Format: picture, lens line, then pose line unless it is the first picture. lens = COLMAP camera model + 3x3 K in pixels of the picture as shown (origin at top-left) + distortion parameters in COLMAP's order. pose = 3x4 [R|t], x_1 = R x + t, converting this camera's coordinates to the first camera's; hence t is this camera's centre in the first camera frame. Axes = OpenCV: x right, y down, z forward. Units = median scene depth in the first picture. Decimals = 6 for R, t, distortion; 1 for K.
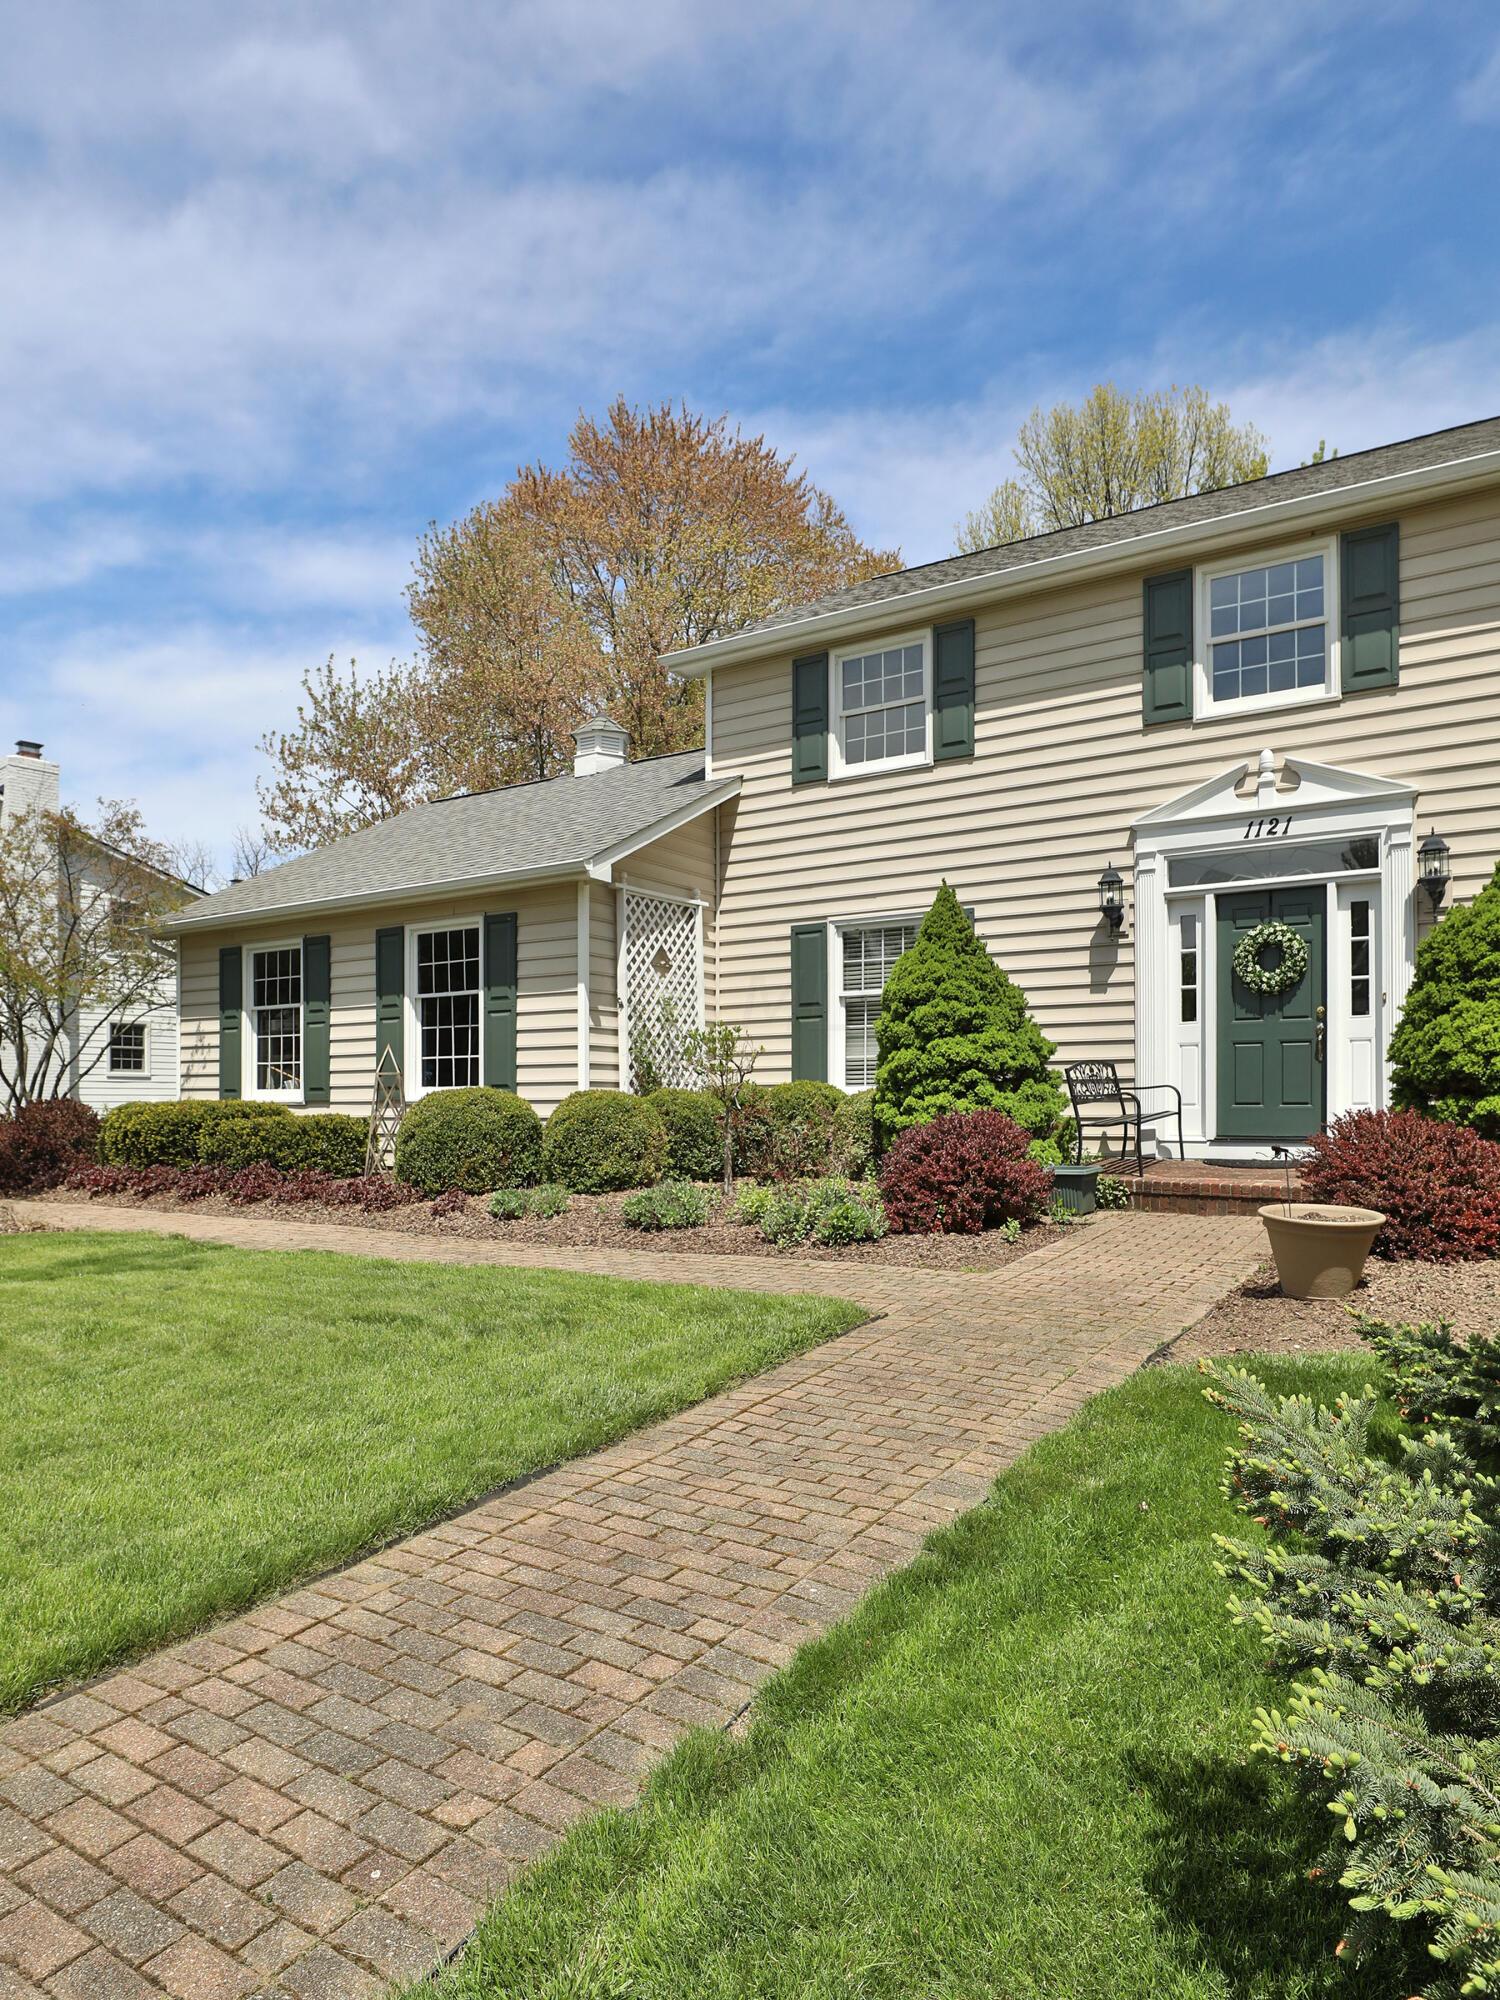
lens RADIAL K [[1223.9, 0, 749.8], [0, 1223.9, 1124.1], [0, 0, 1]] dist [-0.004164, -0.000678]
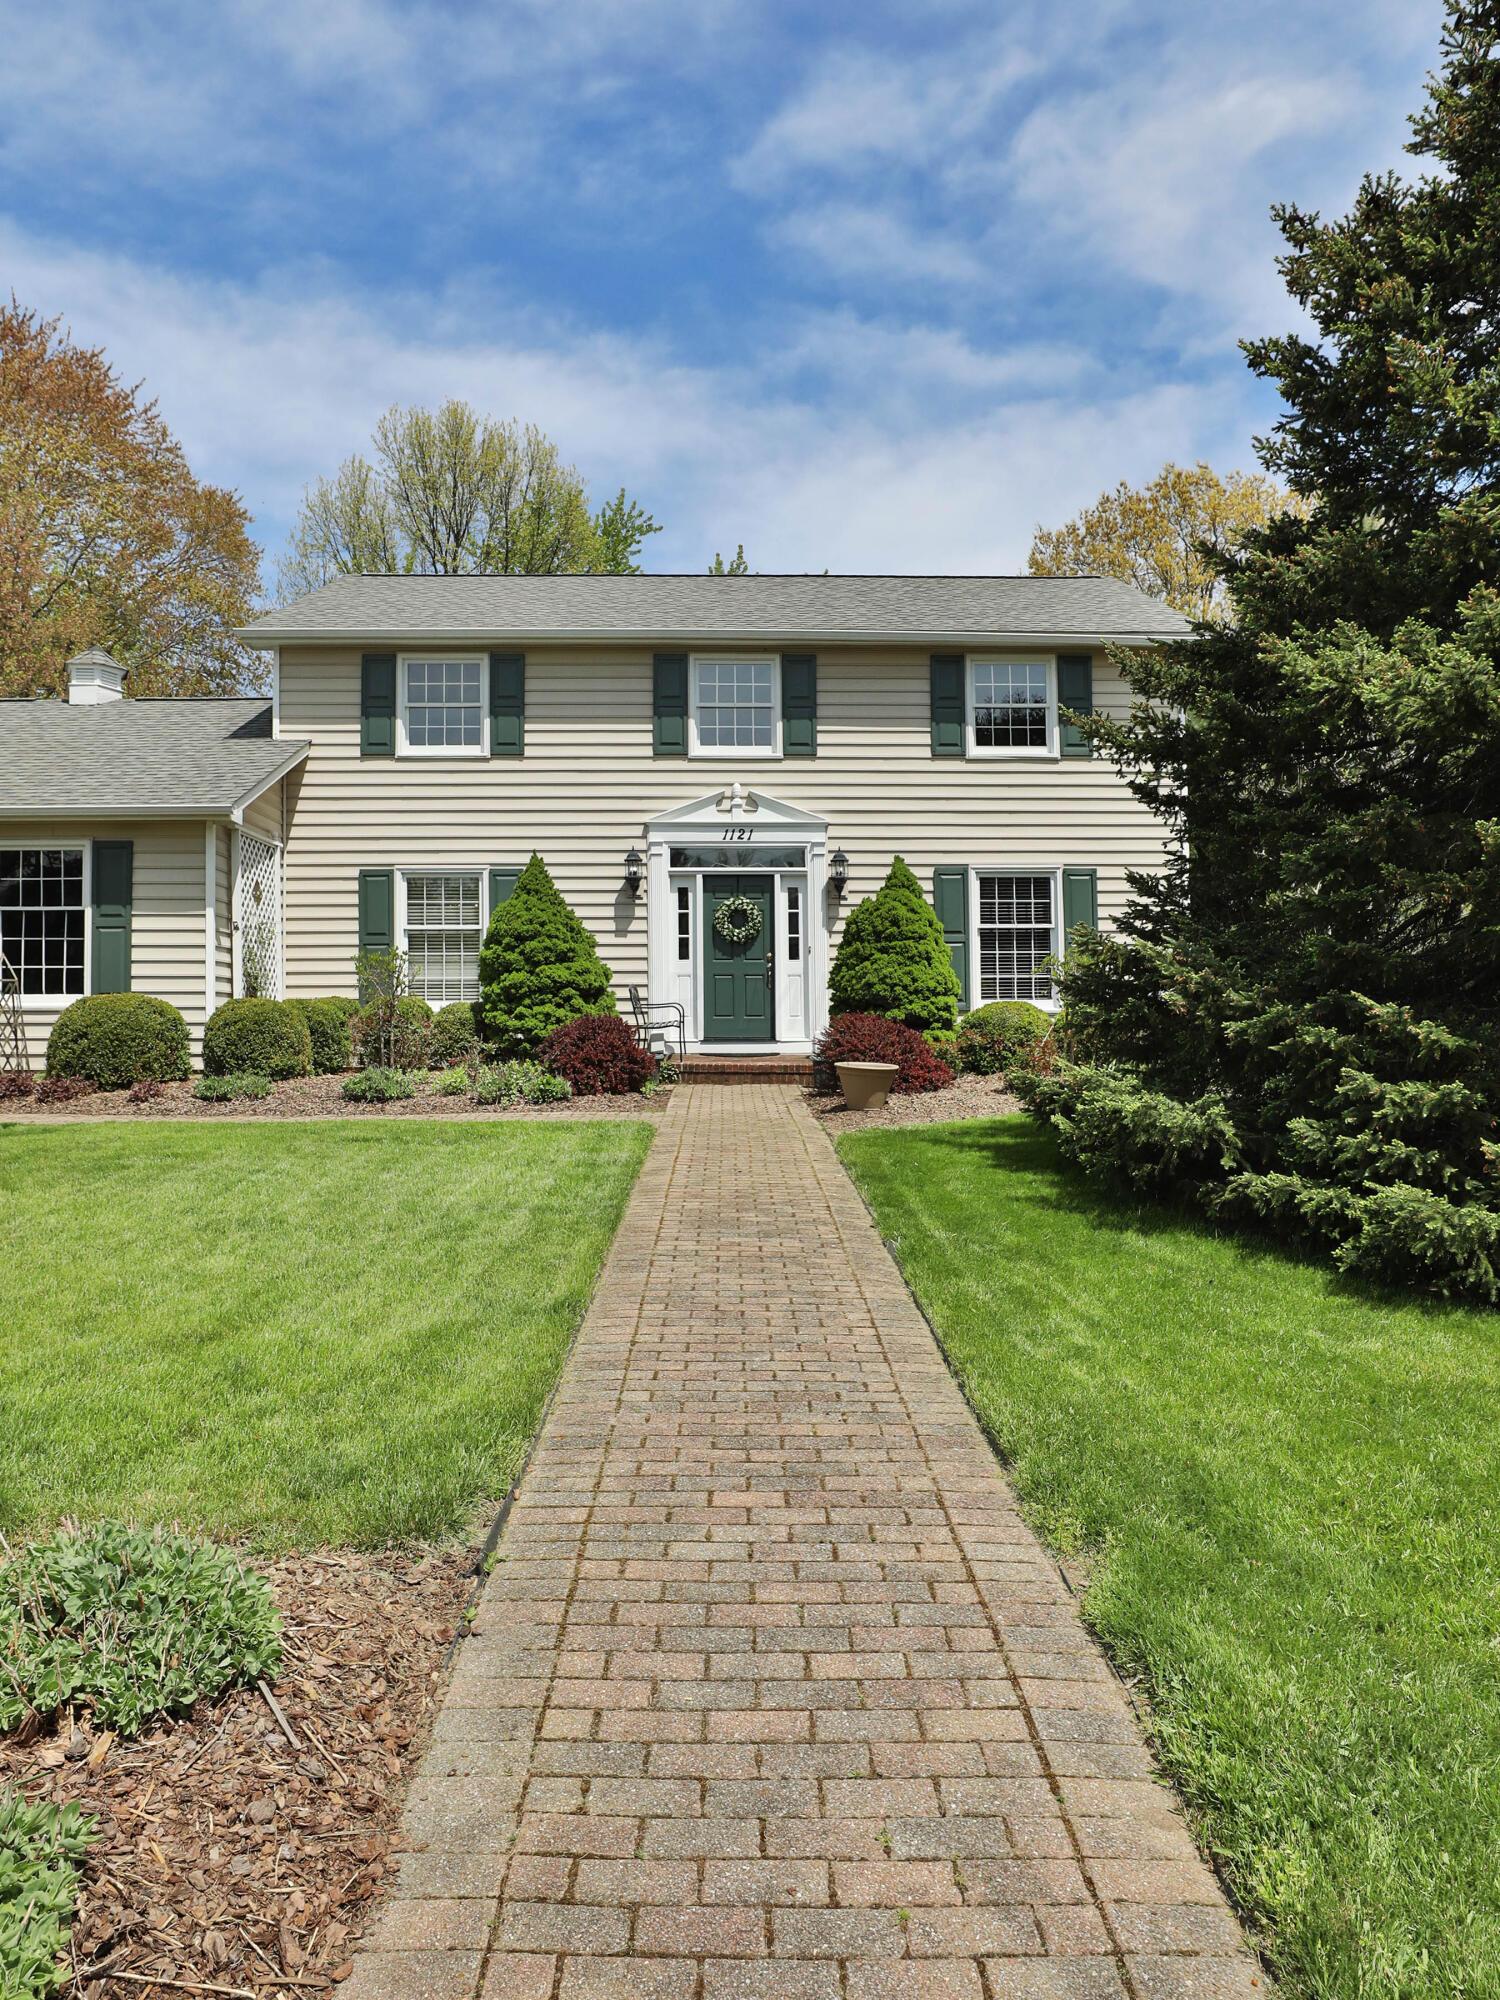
lens RADIAL K [[1013.1, 0, 748.2], [0, 1013.1, 998.0], [0, 0, 1]] dist [0.001892, 0.000370]
pose [[0.878133, 0.019257, 0.478028, -0.149806], [0.000752, 0.999133, -0.041630, 0.012119], [-0.478415, 0.036916, 0.877357, -0.095242]]
